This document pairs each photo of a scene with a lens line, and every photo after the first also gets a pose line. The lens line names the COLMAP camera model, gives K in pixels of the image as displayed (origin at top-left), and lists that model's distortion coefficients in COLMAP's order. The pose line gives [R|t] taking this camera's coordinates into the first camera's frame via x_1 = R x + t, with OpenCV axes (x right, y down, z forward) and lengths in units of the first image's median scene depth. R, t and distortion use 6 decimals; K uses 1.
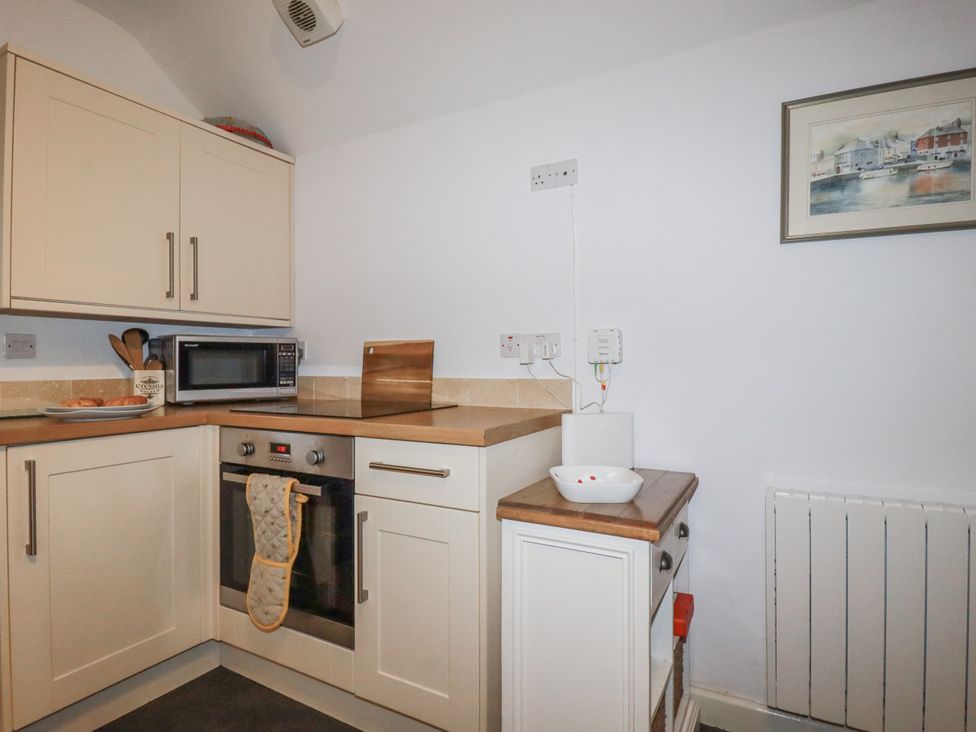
lens RADIAL K [[523.6, 0, 499.4], [0, 523.6, 363.5], [0, 0, 1]] dist [-0.008416, -0.010137]
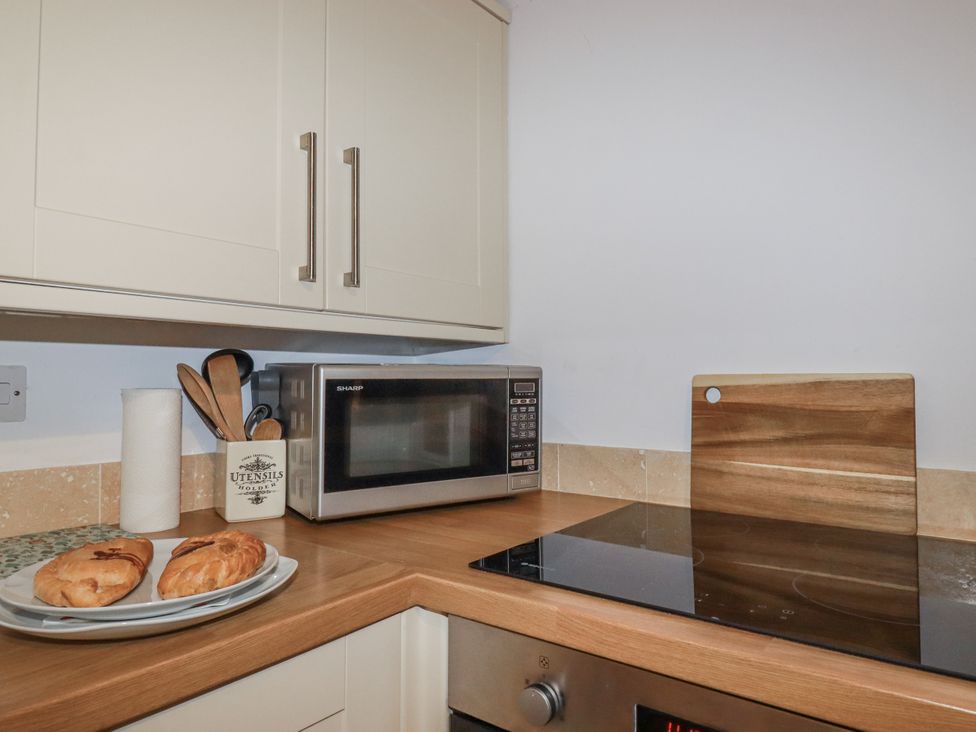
lens RADIAL K [[649.2, 0, 495.7], [0, 649.2, 359.2], [0, 0, 1]] dist [0.001438, 0.001105]
pose [[0.985570, -0.004533, -0.169208, -0.369747], [-0.001290, 0.999411, -0.034284, -0.039975], [0.169264, 0.034008, 0.984984, 0.471573]]
